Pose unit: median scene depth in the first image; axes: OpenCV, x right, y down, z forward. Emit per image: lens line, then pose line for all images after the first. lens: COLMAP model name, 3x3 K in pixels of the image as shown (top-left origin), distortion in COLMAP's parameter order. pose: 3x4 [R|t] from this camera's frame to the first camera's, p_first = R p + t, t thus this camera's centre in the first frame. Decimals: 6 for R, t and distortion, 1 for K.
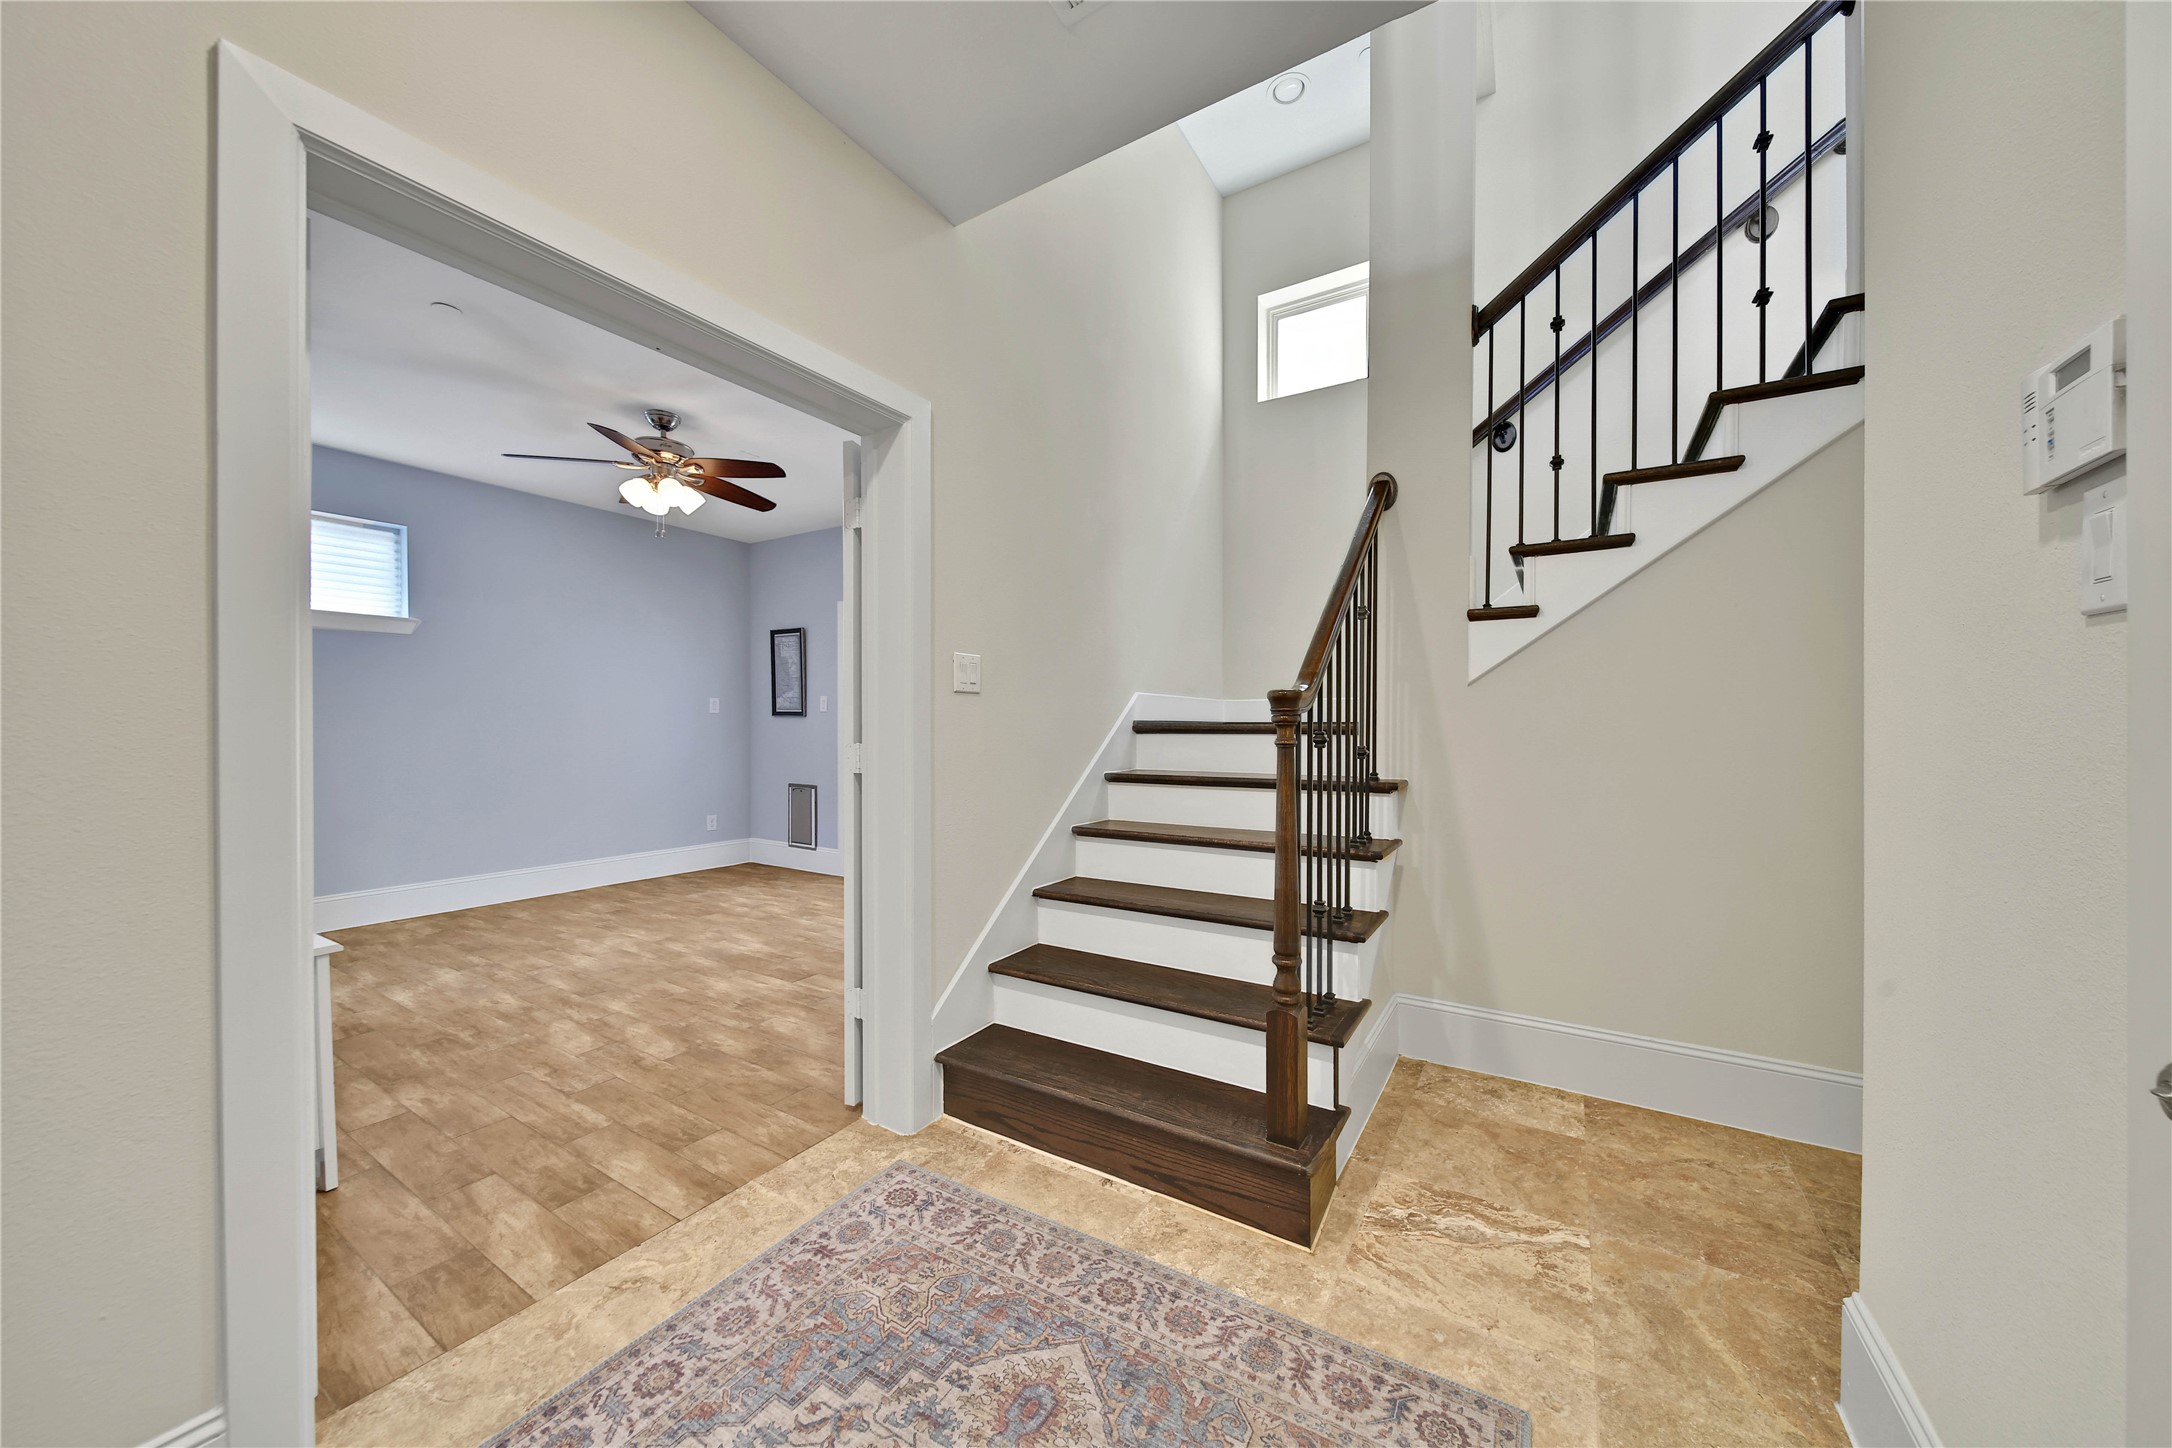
lens RADIAL K [[762.0, 0, 1097.3], [0, 762.0, 727.4], [0, 0, 1]] dist [-0.001205, -0.001614]
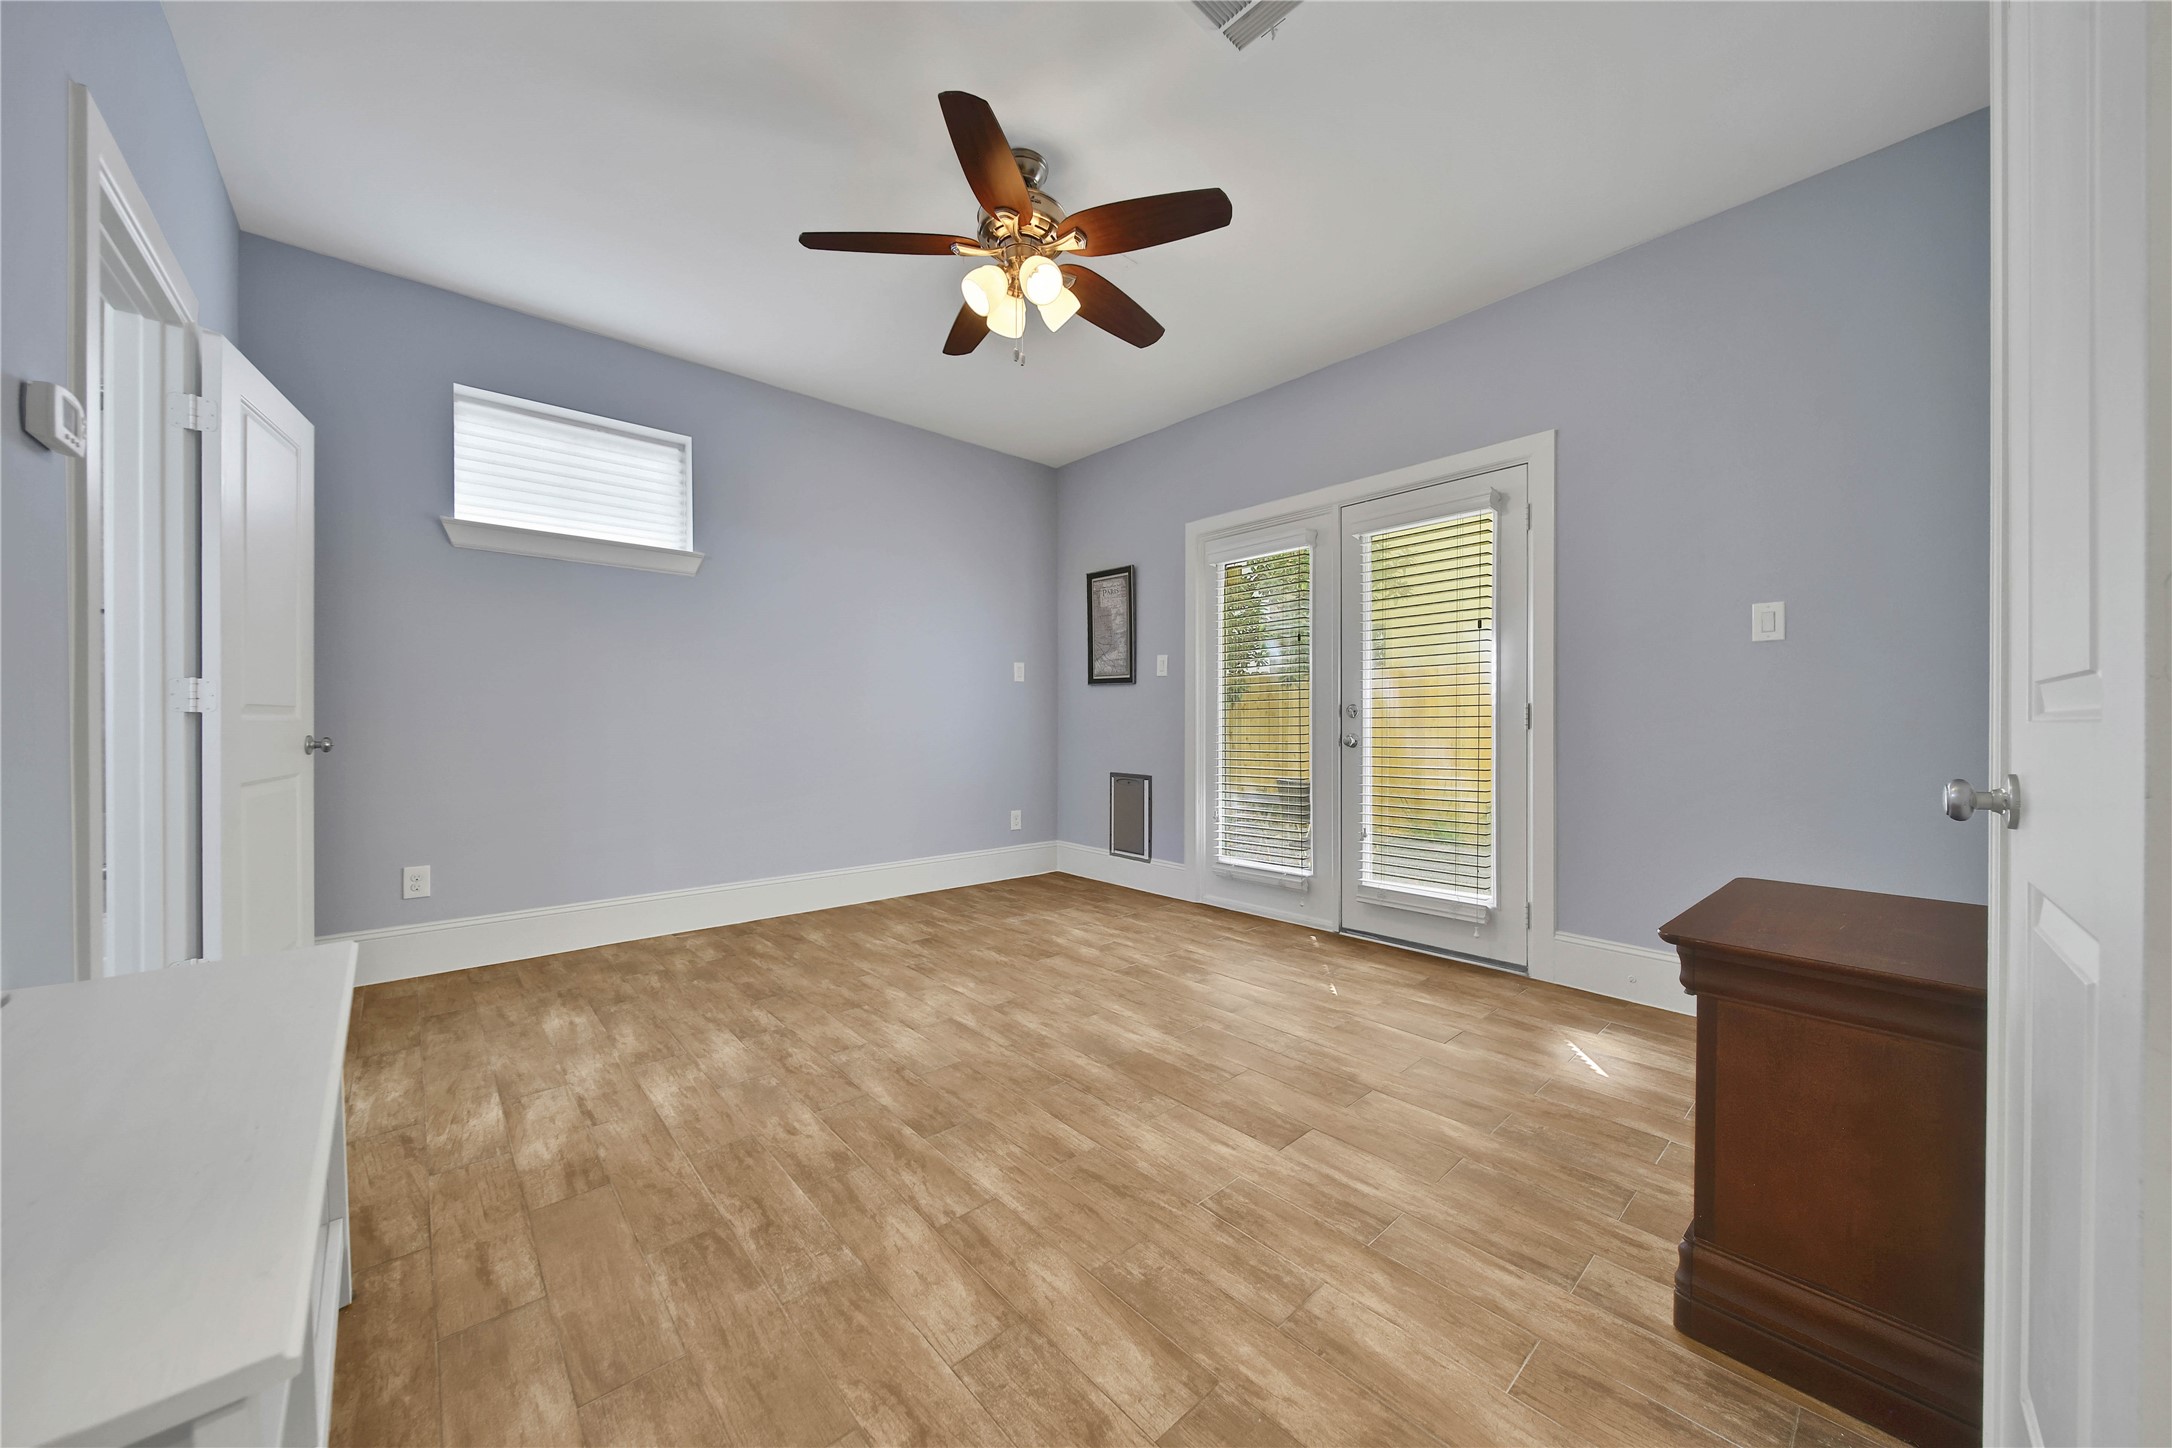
lens RADIAL K [[762.0, 0, 1091.5], [0, 762.0, 726.5], [0, 0, 1]] dist [-0.001205, -0.001614]
pose [[0.961089, 0.003835, -0.276212, -0.389009], [-0.003426, 0.999992, 0.001962, 0.047539], [0.276217, -0.000939, 0.961095, 0.477642]]
